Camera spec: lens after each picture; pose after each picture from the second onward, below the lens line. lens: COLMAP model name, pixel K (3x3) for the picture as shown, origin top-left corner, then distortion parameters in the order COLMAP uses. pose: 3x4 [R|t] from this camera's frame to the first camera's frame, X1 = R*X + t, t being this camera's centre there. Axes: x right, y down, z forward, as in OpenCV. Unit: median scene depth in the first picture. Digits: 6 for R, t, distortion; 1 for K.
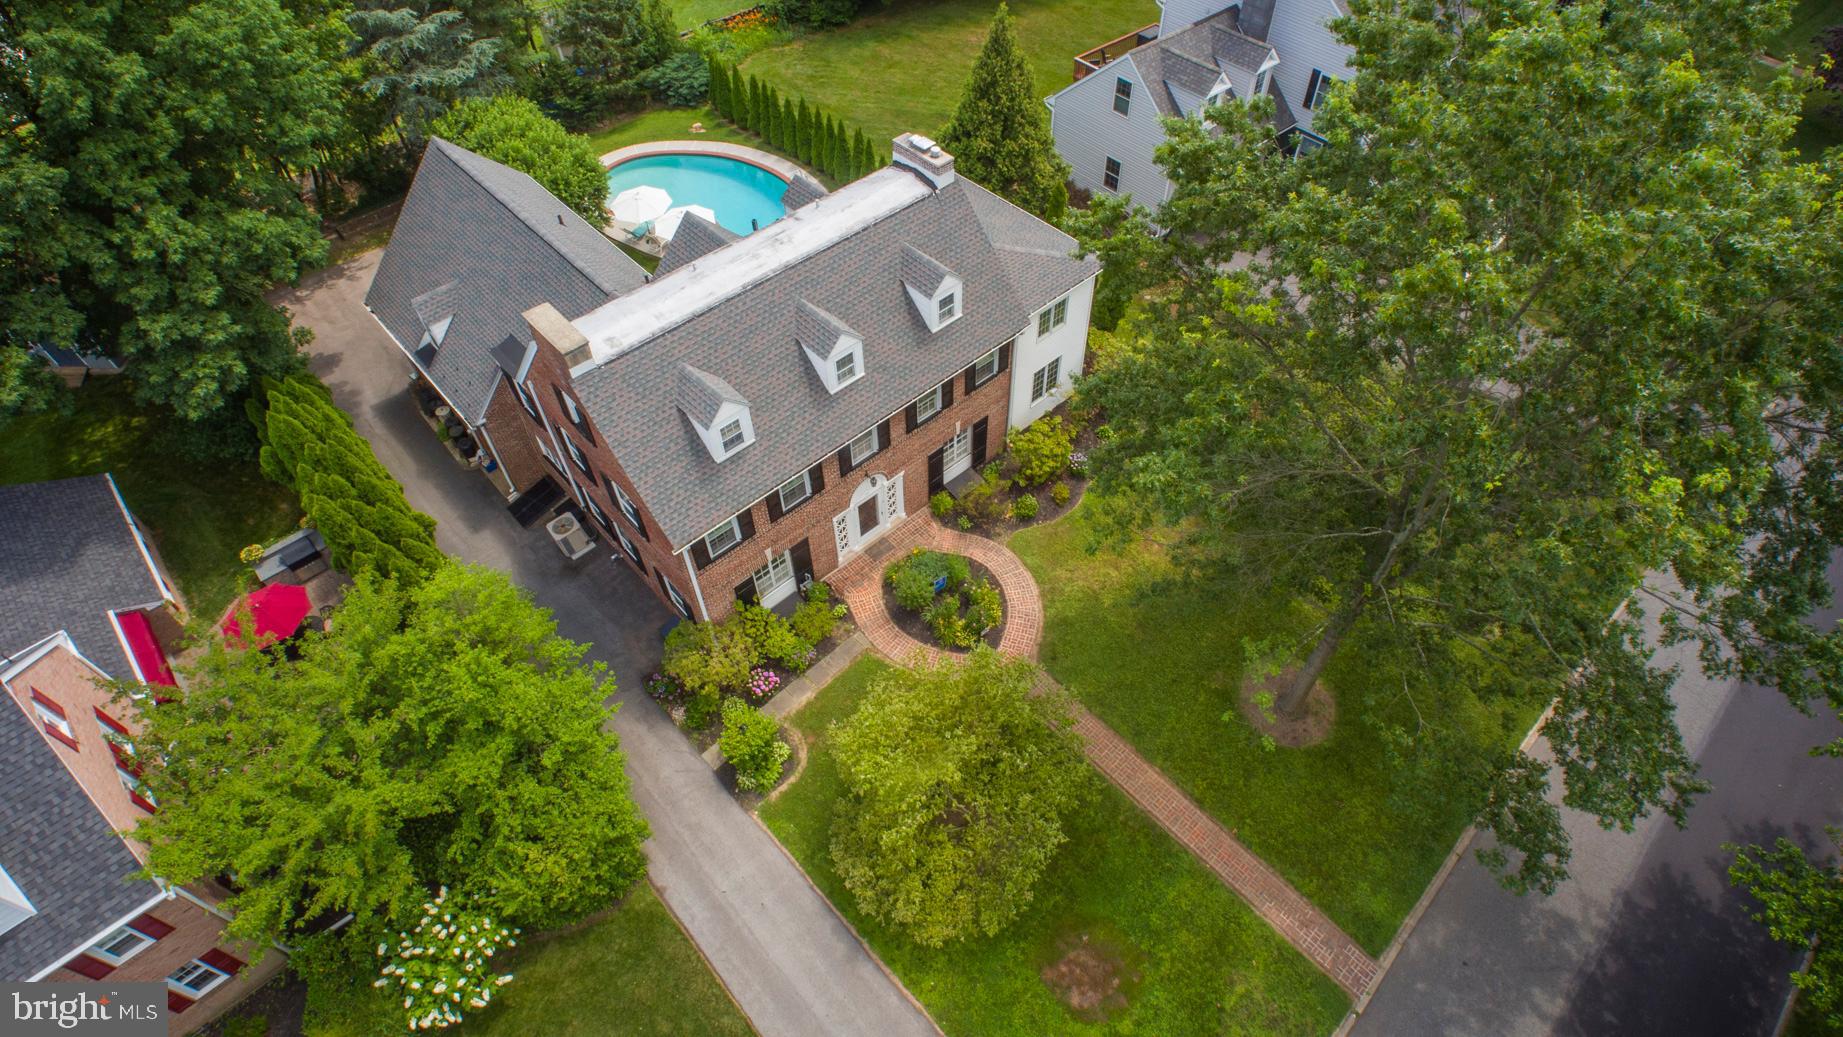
lens RADIAL K [[964.8, 0, 931.1], [0, 964.8, 524.4], [0, 0, 1]] dist [-0.033141, 0.011555]
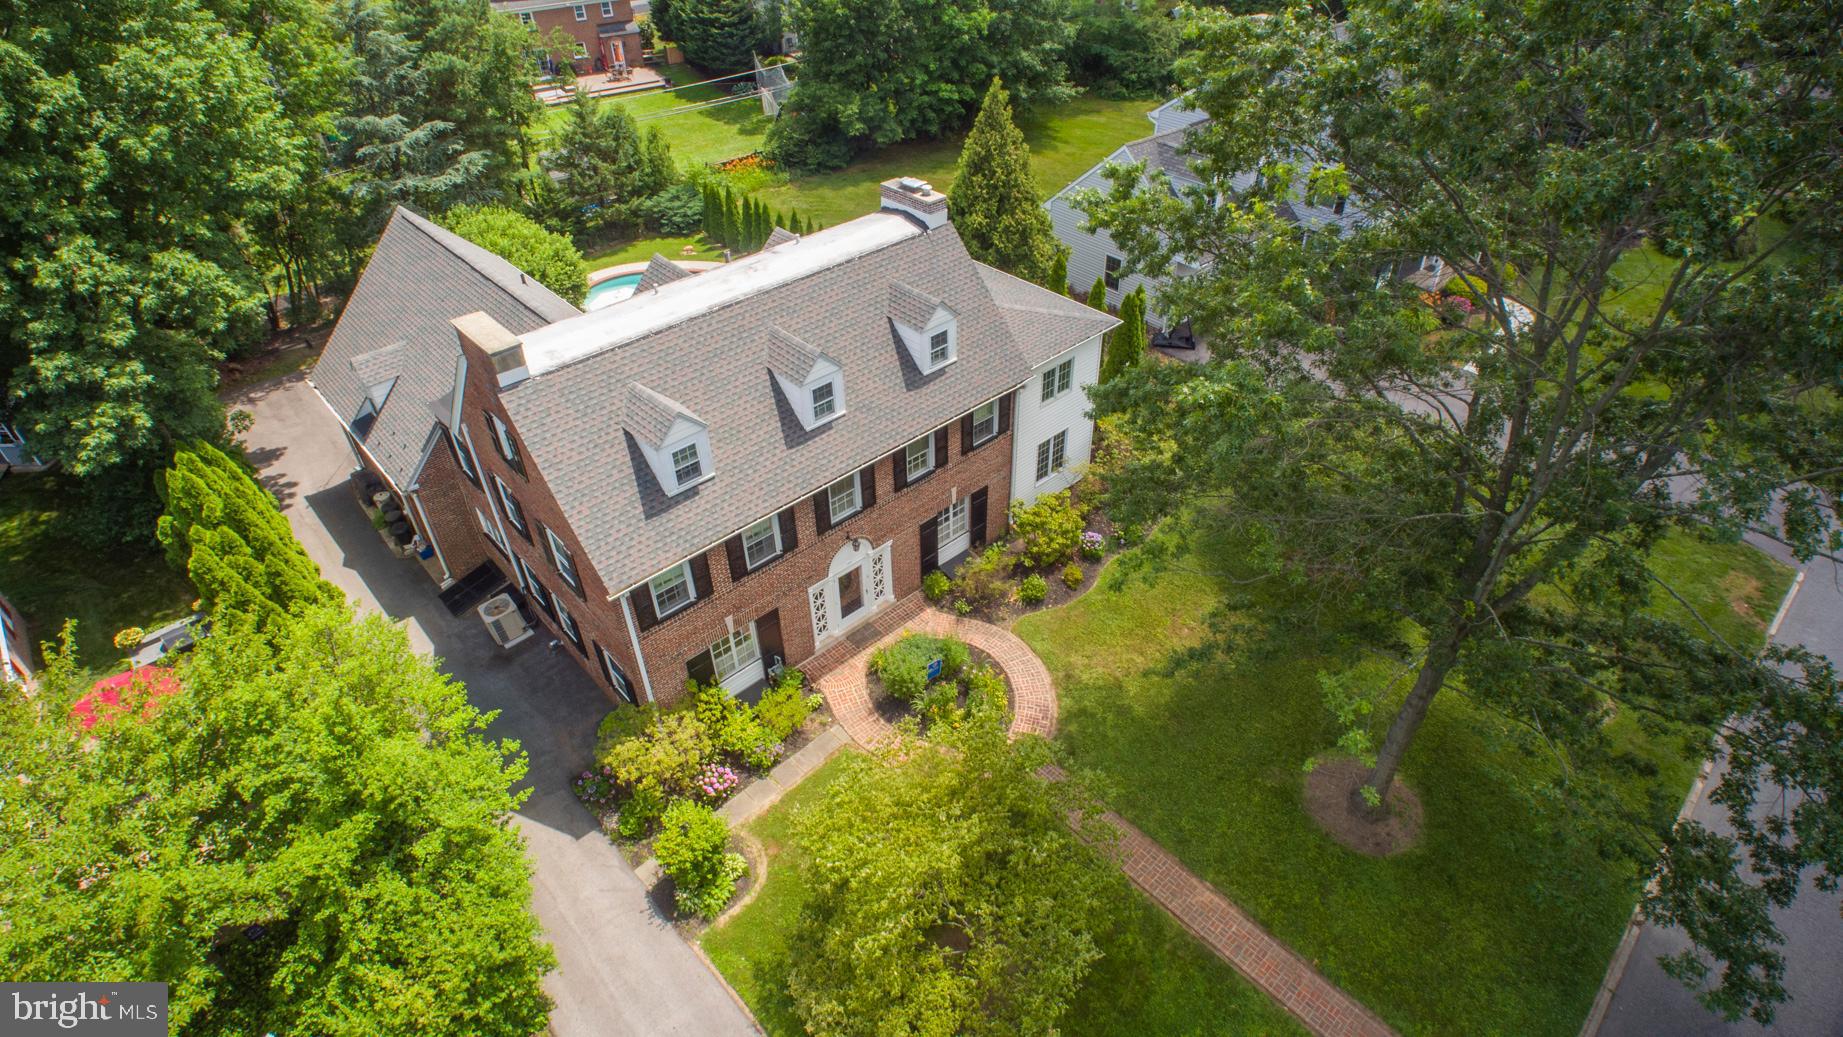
lens RADIAL K [[964.8, 0, 932.6], [0, 964.8, 523.3], [0, 0, 1]] dist [-0.033141, 0.011555]
pose [[0.999990, -0.003735, 0.002374, 0.006607], [0.004151, 0.977608, -0.210393, 0.118794], [-0.001535, 0.210400, 0.977614, 0.153968]]
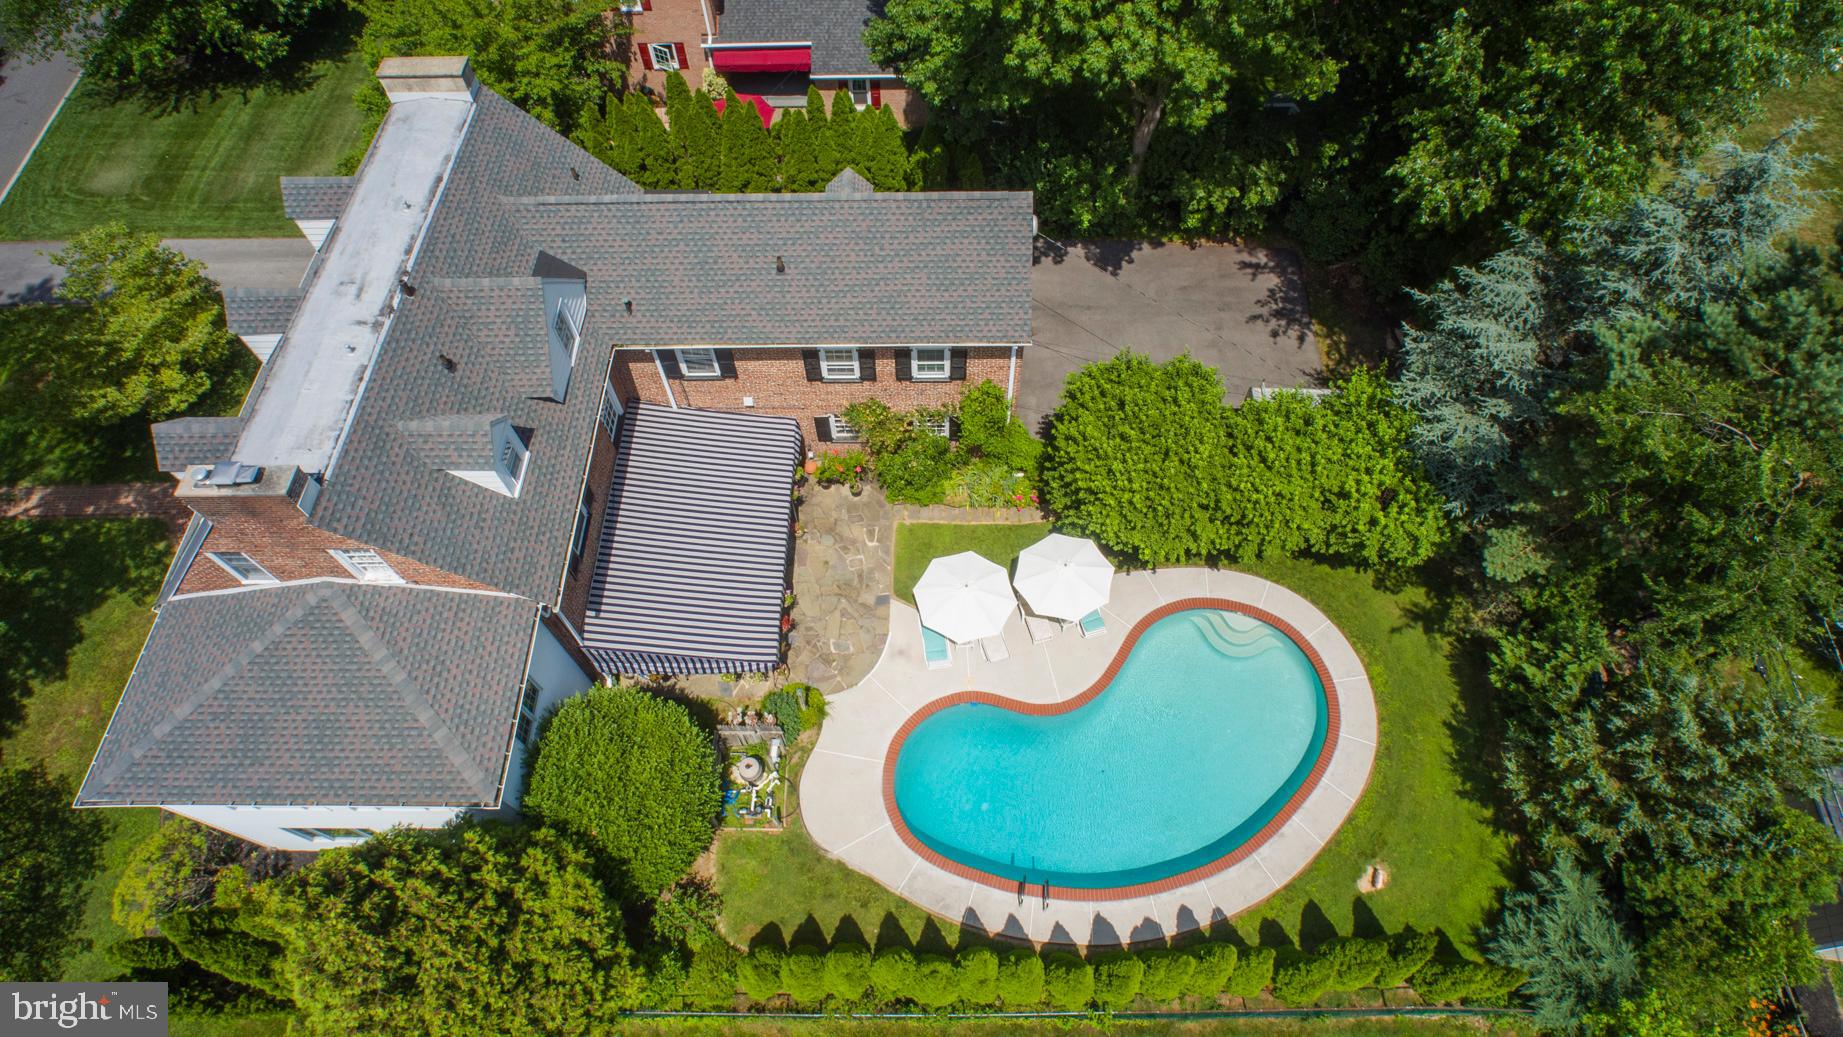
lens RADIAL K [[964.8, 0, 934.4], [0, 964.8, 521.7], [0, 0, 1]] dist [-0.033141, 0.011555]
pose [[-0.674244, 0.639733, -0.368967, -0.065573], [-0.561991, -0.120327, 0.818344, -1.105946], [0.479125, 0.759120, 0.440654, 0.949735]]
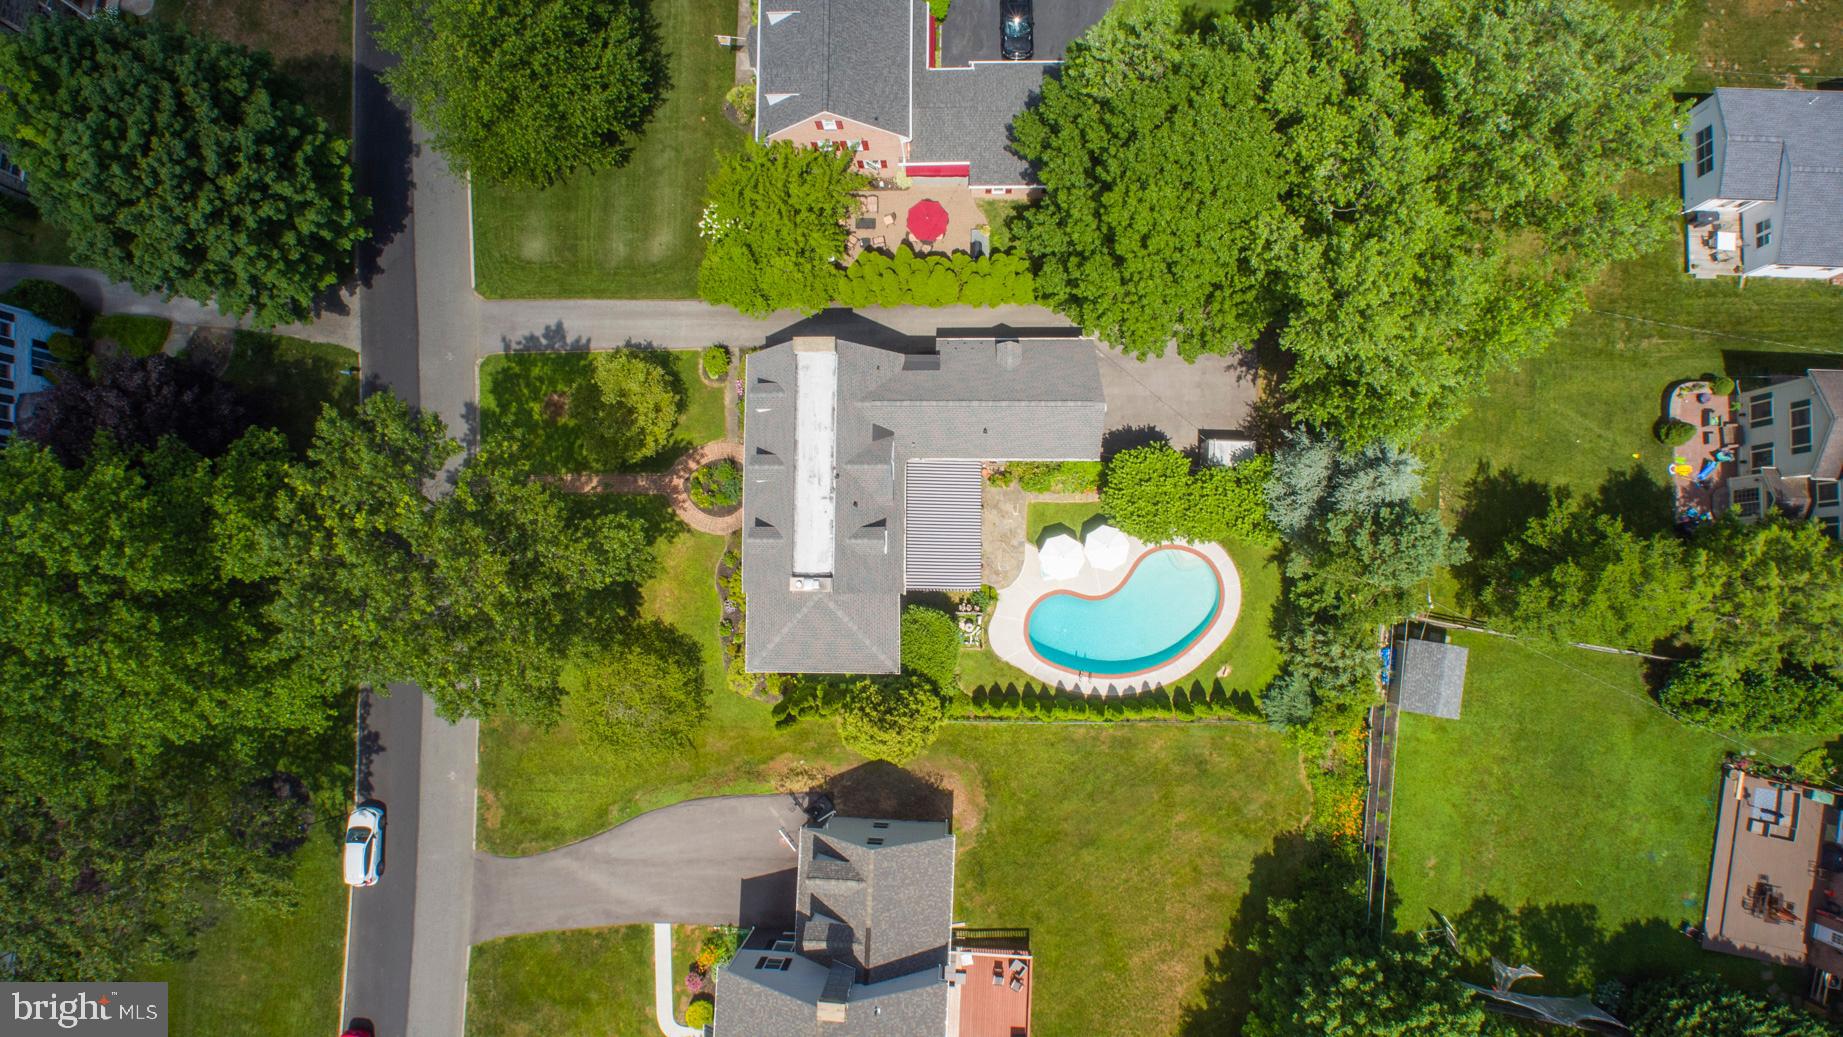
lens RADIAL K [[964.8, 0, 940.8], [0, 964.8, 523.7], [0, 0, 1]] dist [-0.033141, 0.011555]
pose [[-0.680950, 0.732183, -0.014678, -0.212014], [-0.539677, -0.488164, 0.685889, -1.582469], [0.495031, 0.474978, 0.727558, -0.155652]]
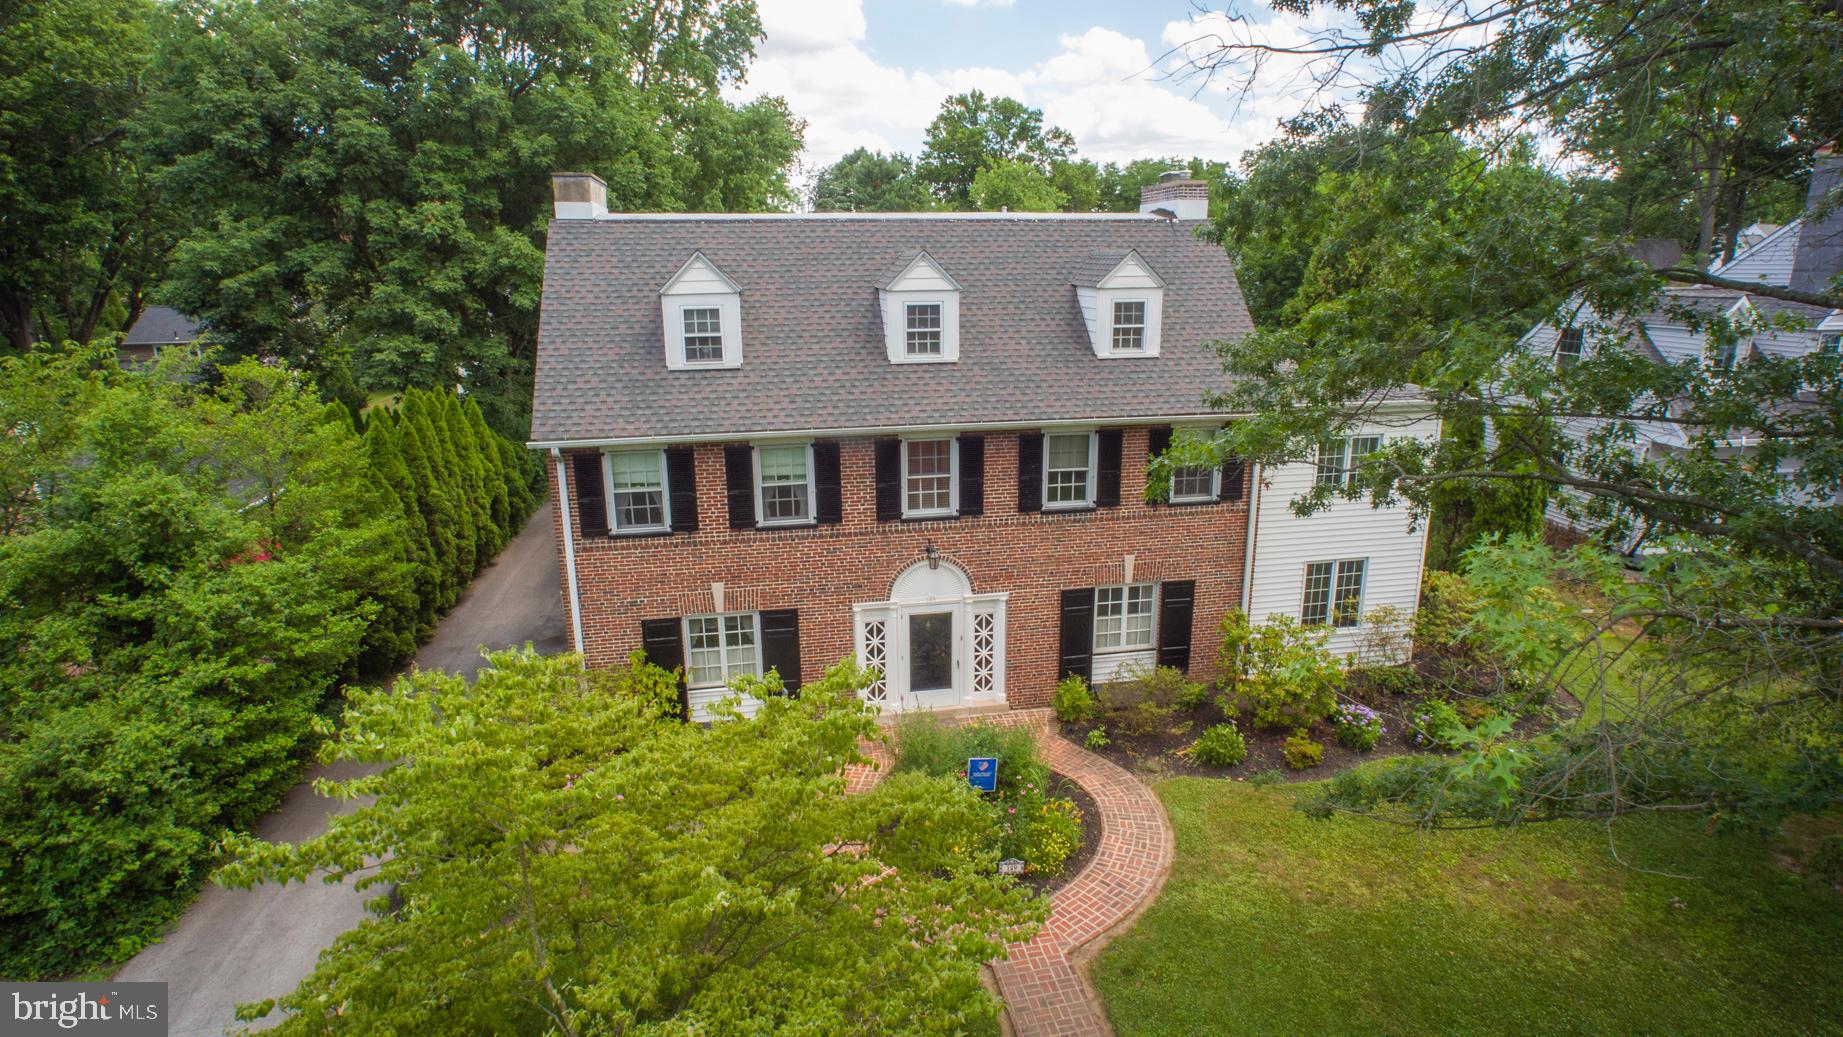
lens RADIAL K [[964.8, 0, 924.4], [0, 964.8, 524.4], [0, 0, 1]] dist [-0.033141, 0.011555]
pose [[0.846661, 0.147038, -0.511415, 0.233675], [-0.411817, 0.789704, -0.454725, 0.209231], [0.337004, 0.595607, 0.729164, 0.557439]]
